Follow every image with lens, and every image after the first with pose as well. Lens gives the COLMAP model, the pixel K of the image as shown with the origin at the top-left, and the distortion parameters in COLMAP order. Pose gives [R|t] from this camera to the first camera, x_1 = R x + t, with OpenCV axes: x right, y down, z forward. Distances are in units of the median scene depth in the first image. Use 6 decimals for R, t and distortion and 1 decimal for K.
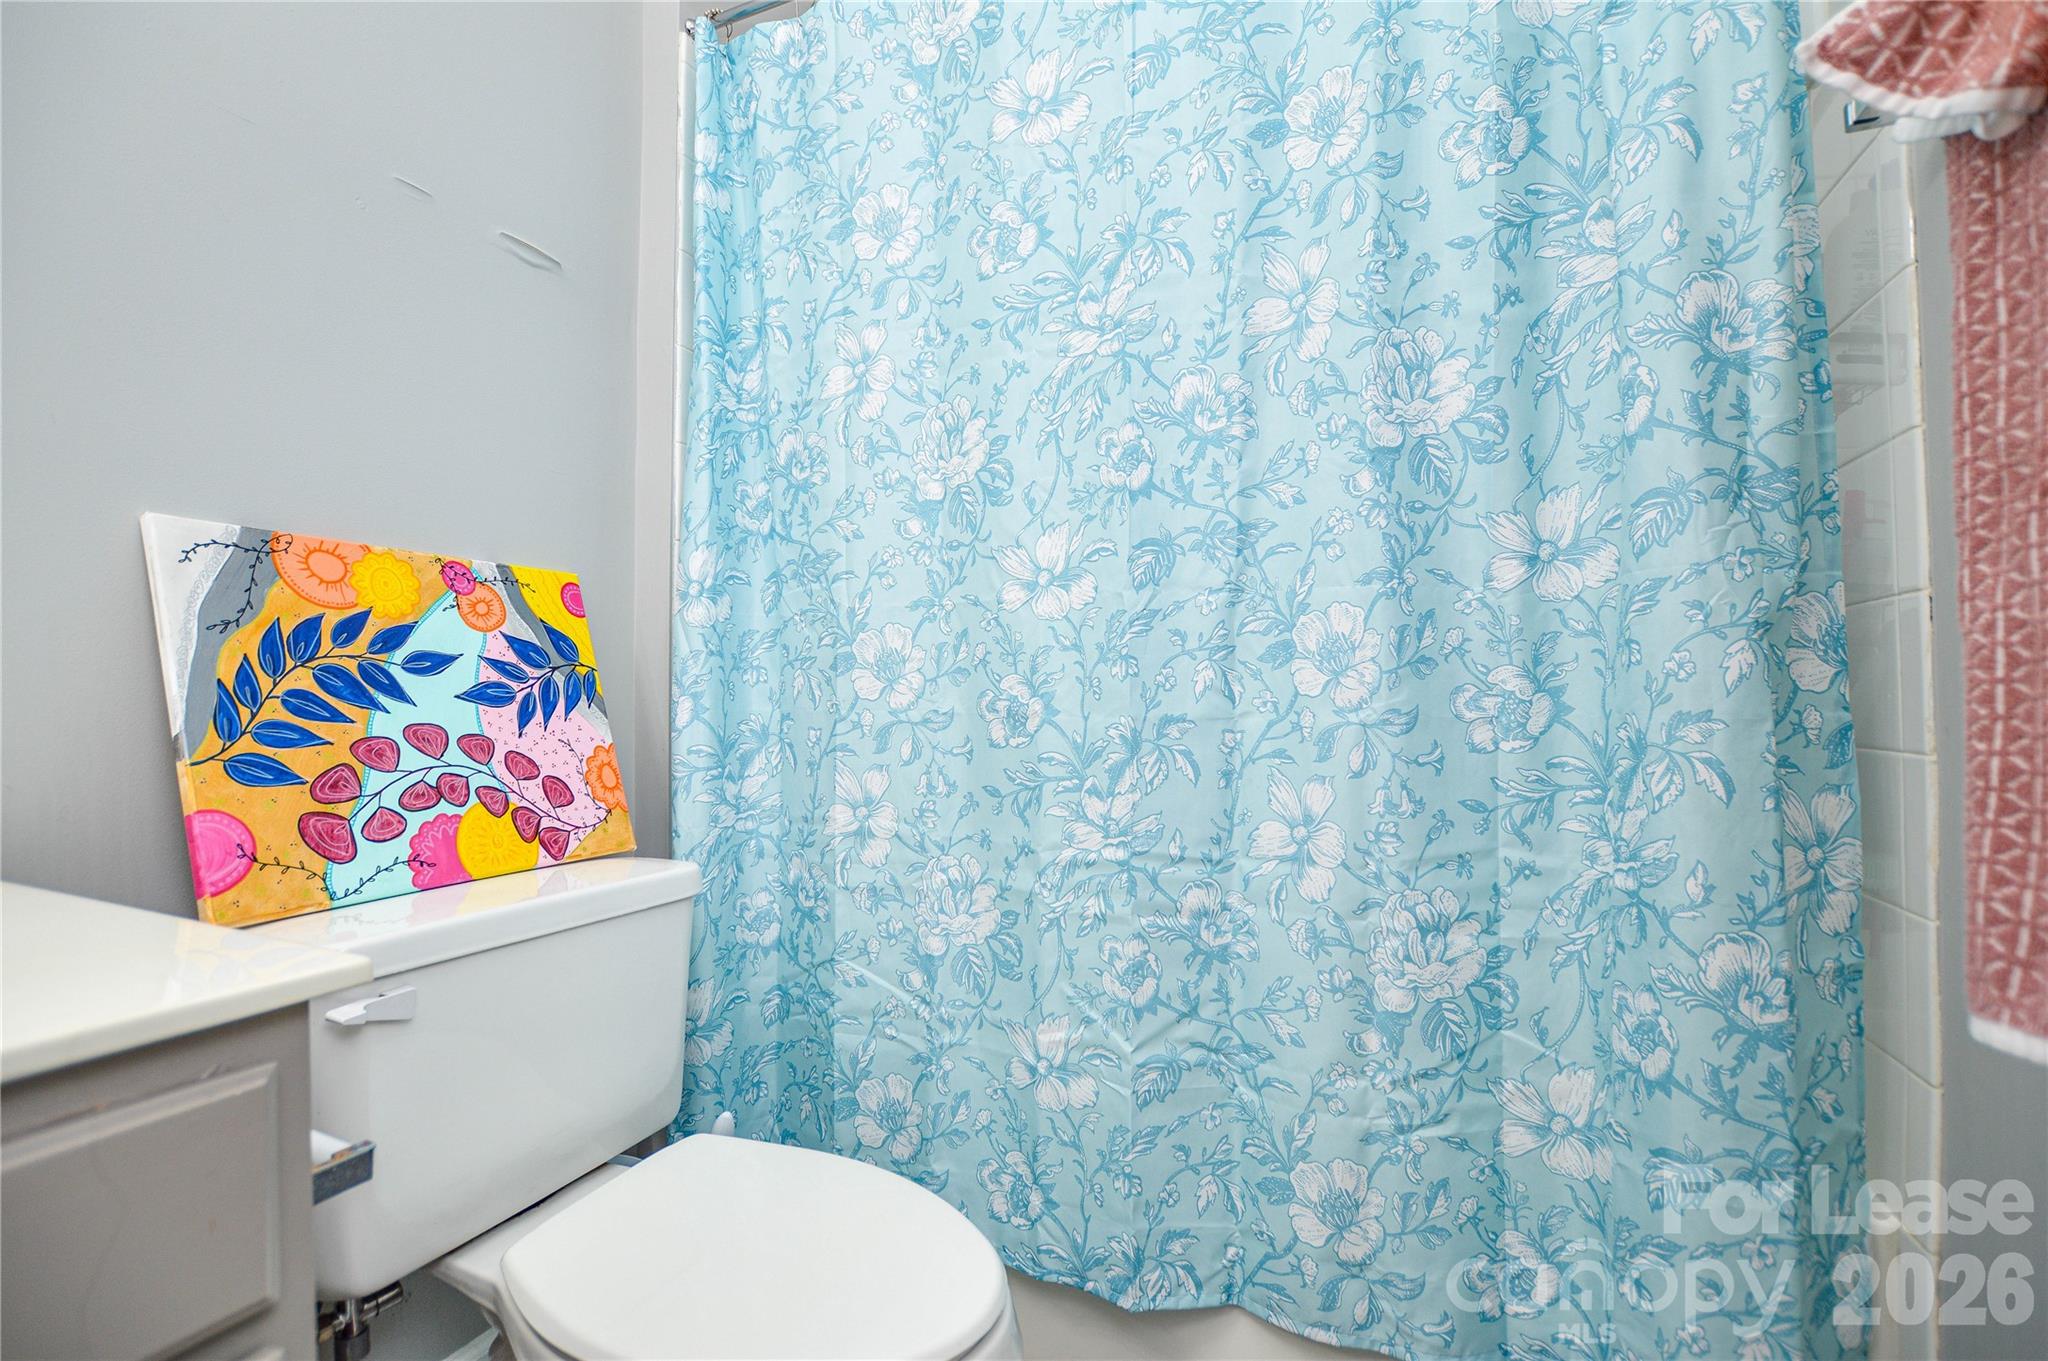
lens RADIAL K [[914.2, 0, 1059.0], [0, 914.2, 673.4], [0, 0, 1]] dist [-0.057714, 0.020107]
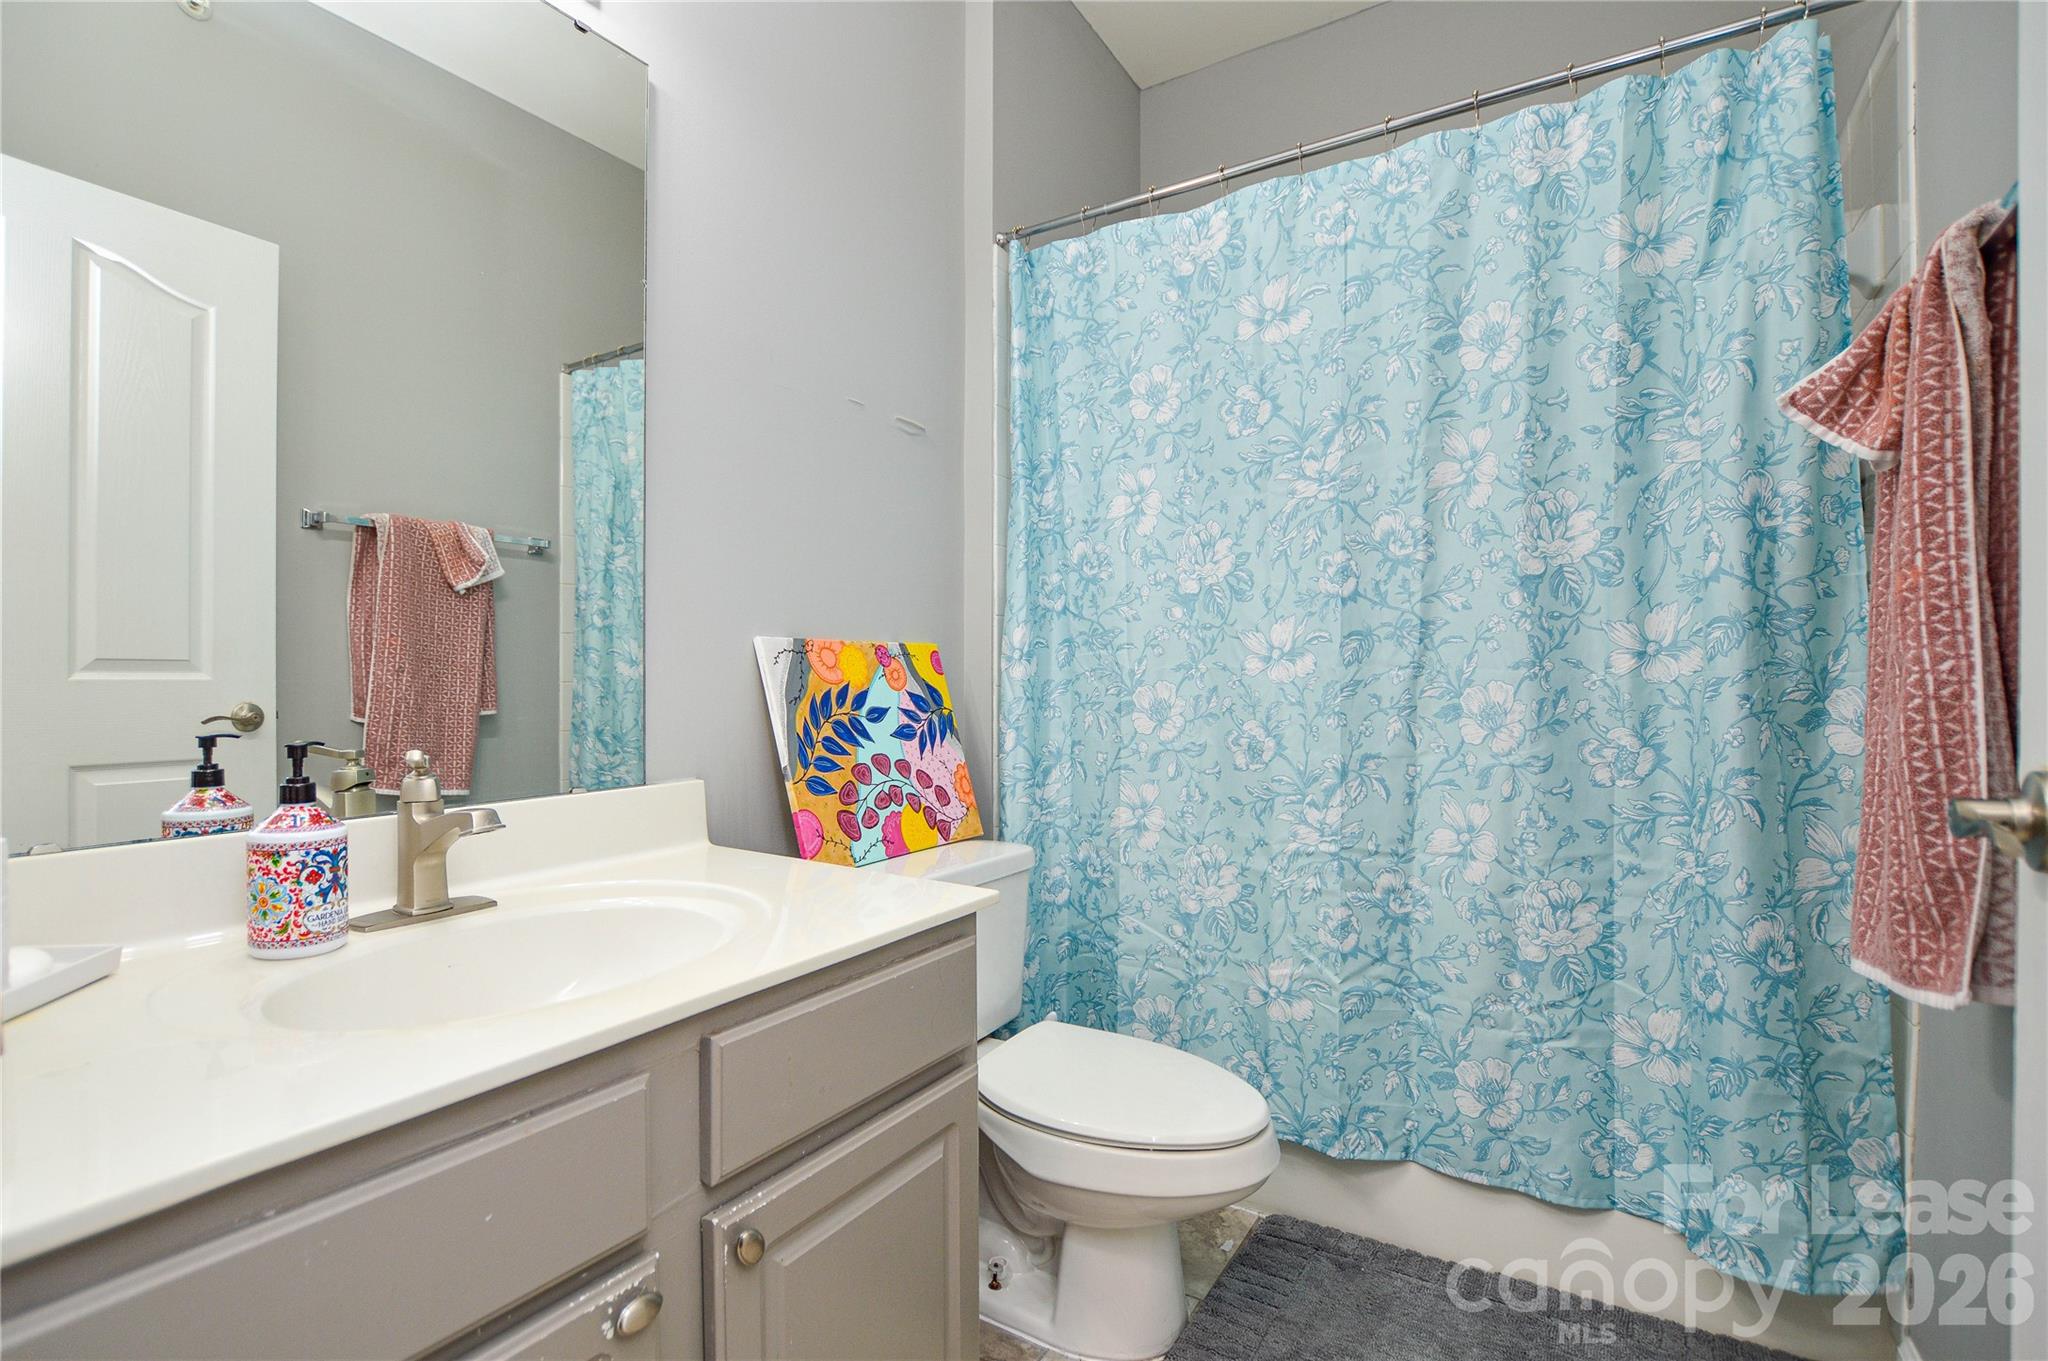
lens RADIAL K [[941.0, 0, 1020.1], [0, 941.0, 676.8], [0, 0, 1]] dist [-0.025138, 0.000715]
pose [[0.981694, 0.000957, -0.190460, -0.143954], [0.004048, 0.999657, 0.025890, -0.119681], [0.190420, -0.026187, 0.981353, -0.574608]]
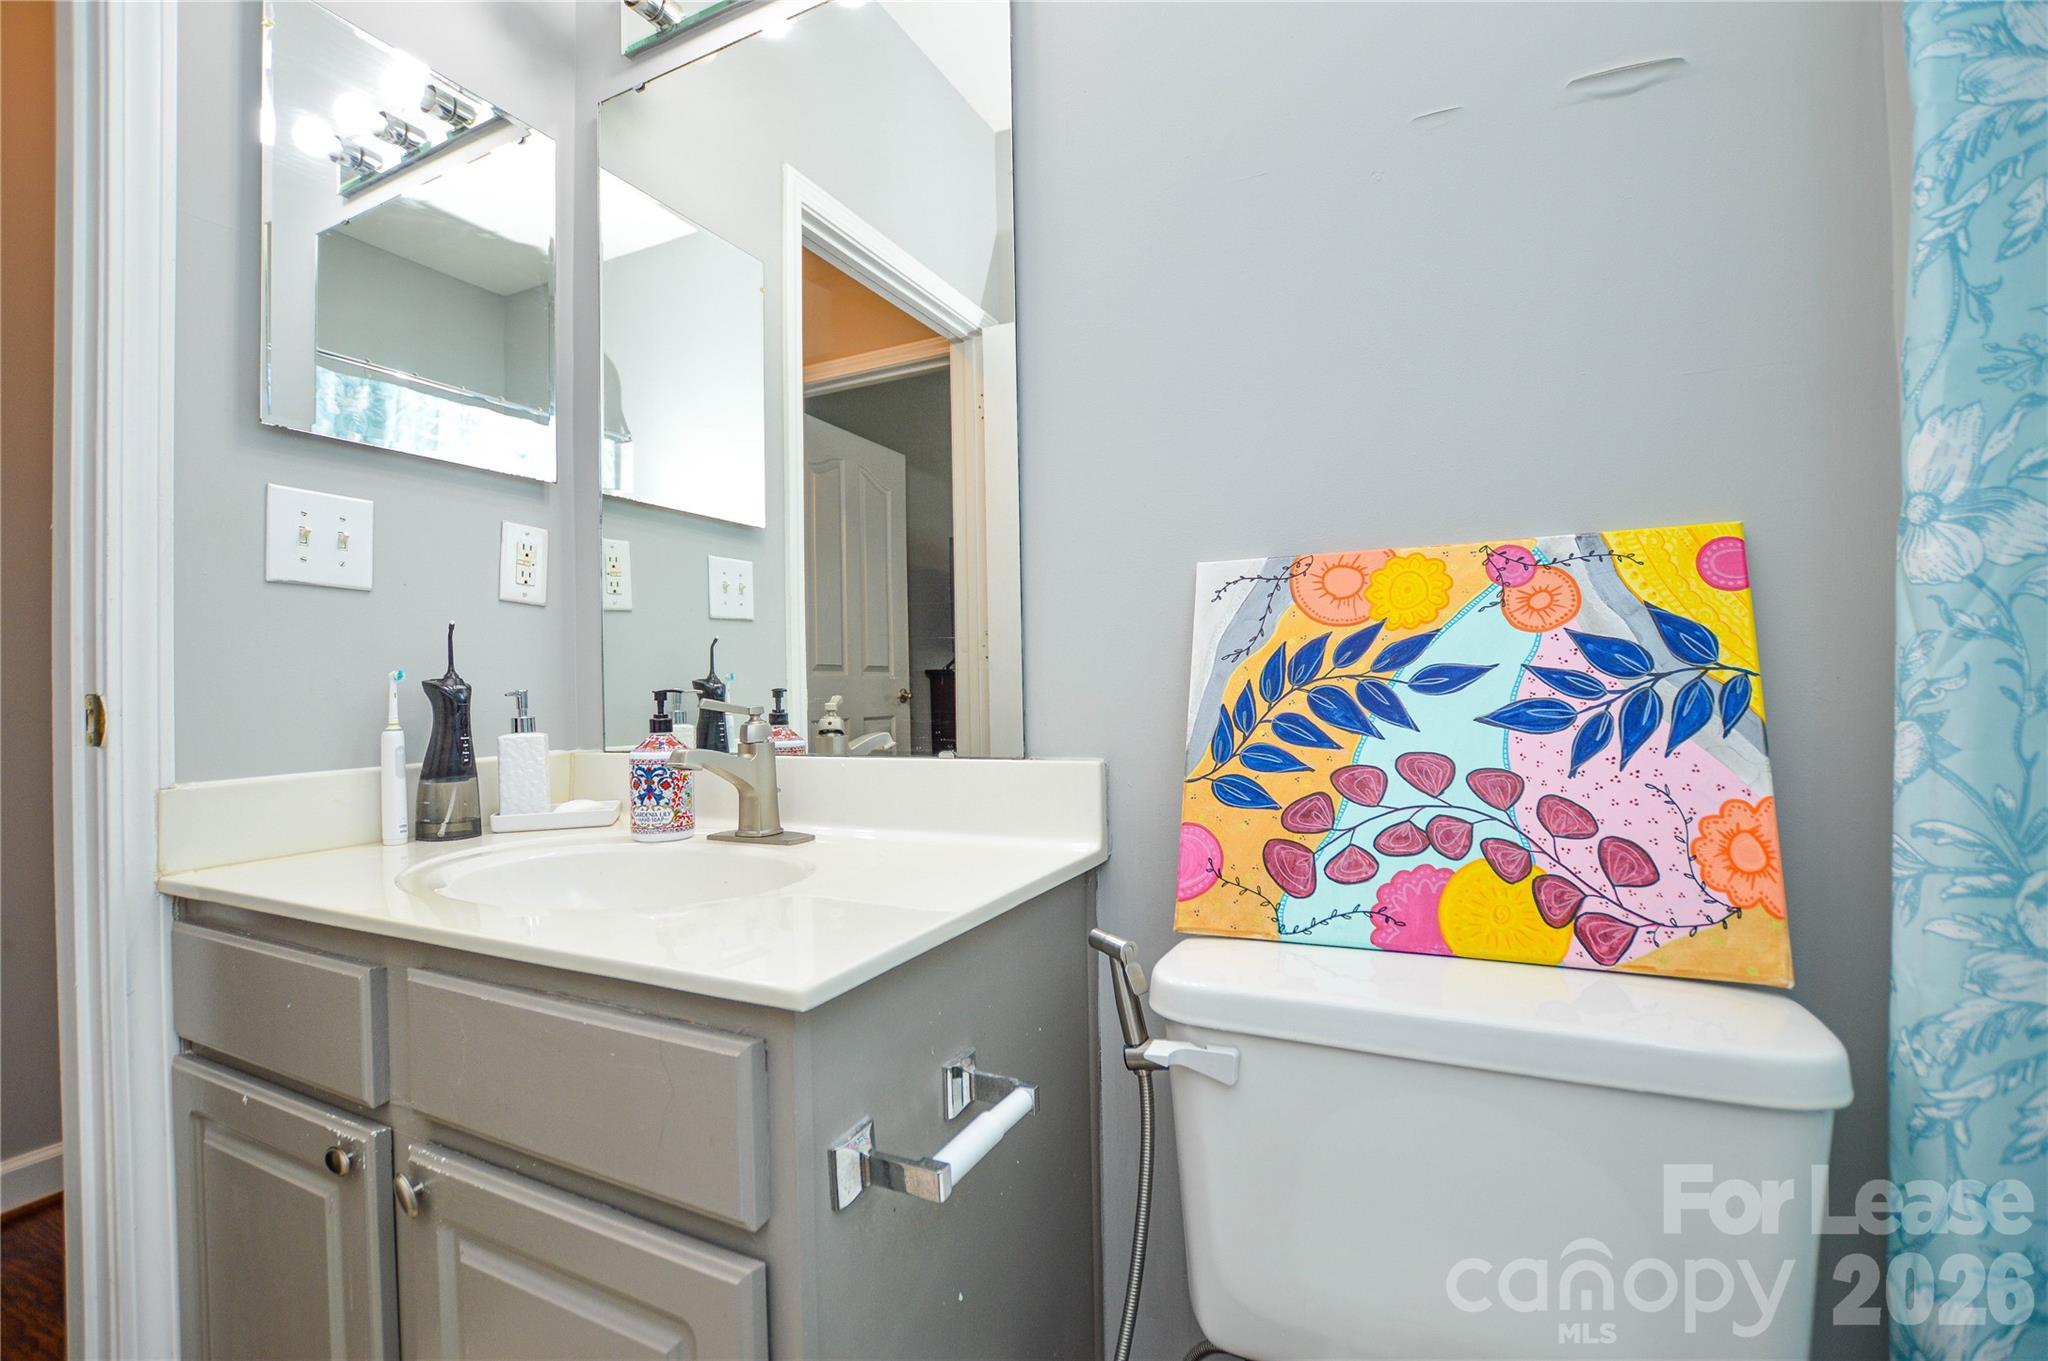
lens RADIAL K [[913.7, 0, 1019.4], [0, 913.7, 683.0], [0, 0, 1]] dist [-0.032438, 0.004548]
pose [[-0.085064, -0.001583, -0.996374, 0.163659], [0.046146, 0.998919, -0.005527, -0.021099], [0.995306, -0.046448, -0.084899, 0.679965]]
